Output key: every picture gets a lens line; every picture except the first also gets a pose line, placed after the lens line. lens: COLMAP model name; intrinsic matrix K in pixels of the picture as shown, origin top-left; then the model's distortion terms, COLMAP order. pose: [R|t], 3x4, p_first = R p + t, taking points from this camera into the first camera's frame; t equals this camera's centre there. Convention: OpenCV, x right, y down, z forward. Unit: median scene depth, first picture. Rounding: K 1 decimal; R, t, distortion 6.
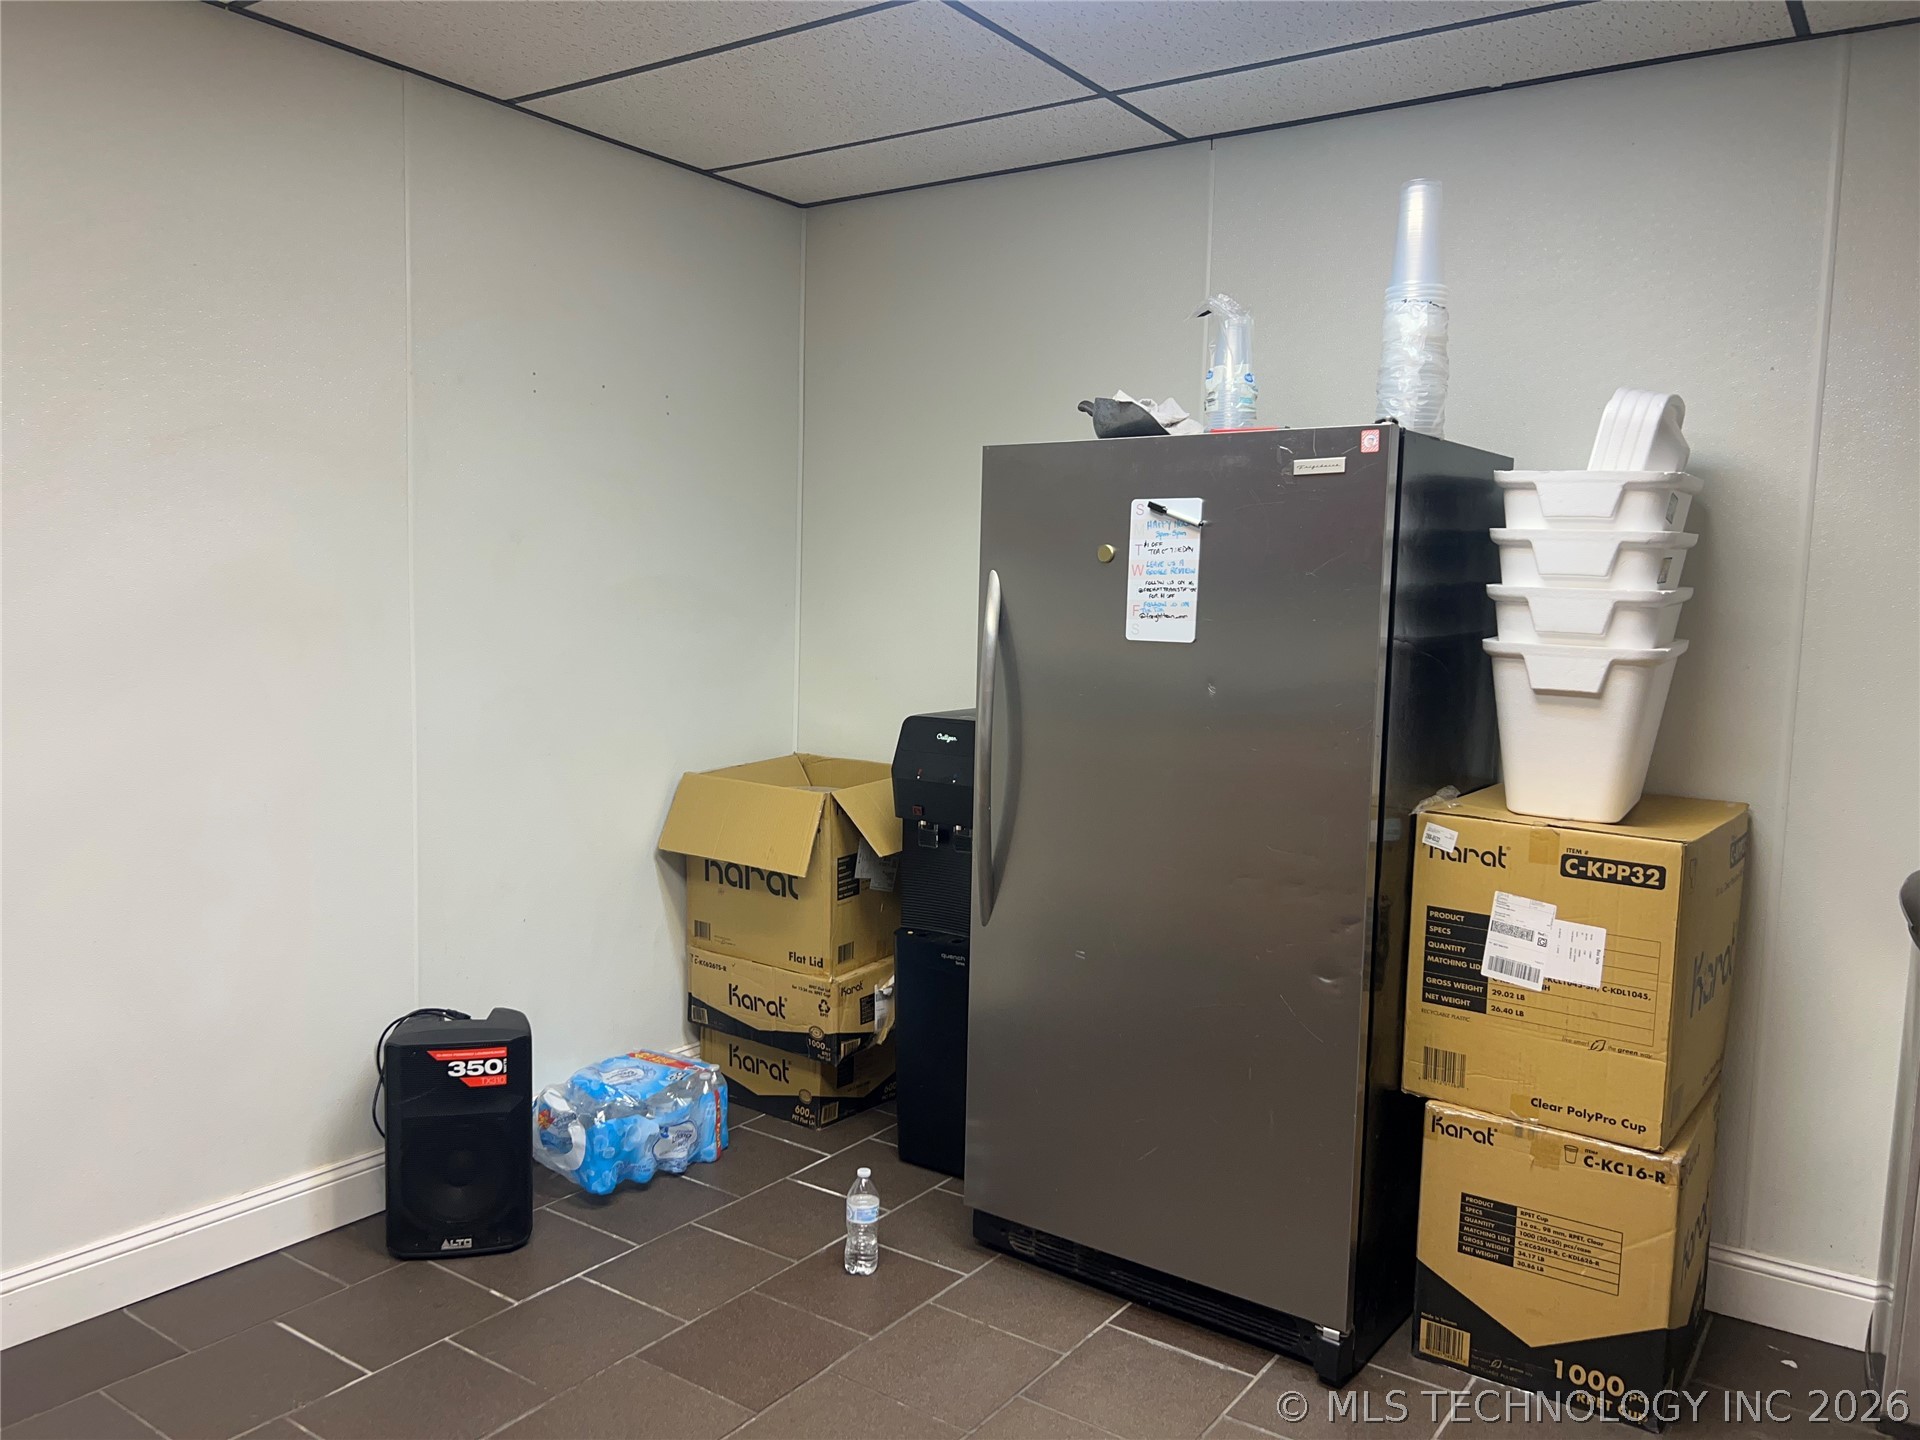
lens RADIAL K [[1453.1, 0, 957.0], [0, 1453.1, 724.0], [0, 0, 1]] dist [0.009851, -0.008012]
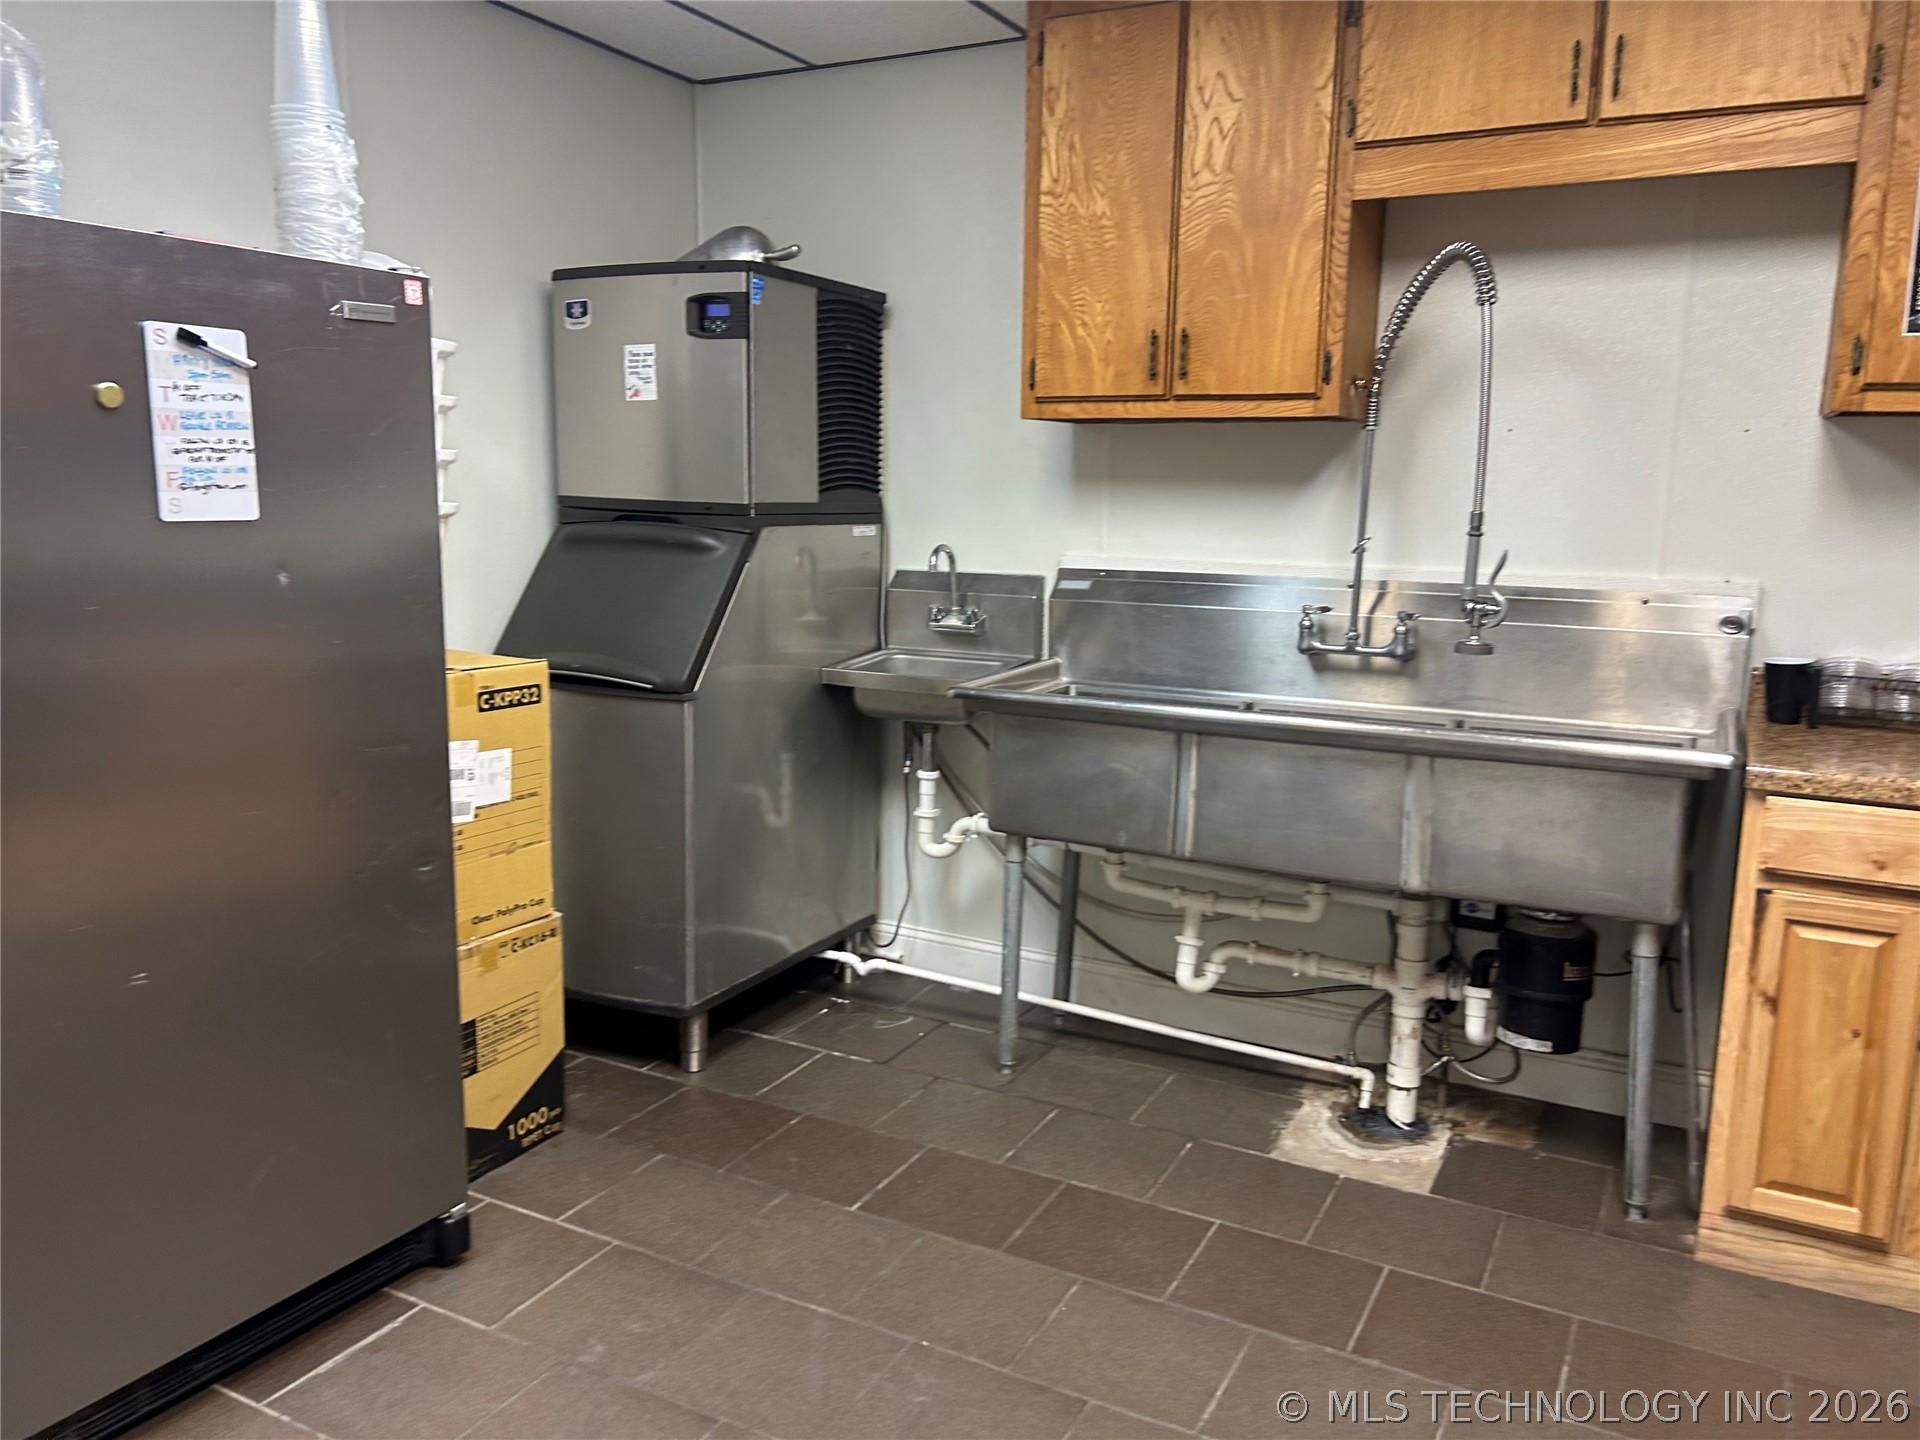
lens RADIAL K [[1453.1, 0, 954.6], [0, 1453.1, 714.0], [0, 0, 1]] dist [0.009851, -0.008012]
pose [[-0.133023, -0.185902, 0.973522, -0.671565], [0.063649, 0.978621, 0.195573, -0.083064], [-0.989067, 0.087979, -0.118347, 0.731163]]
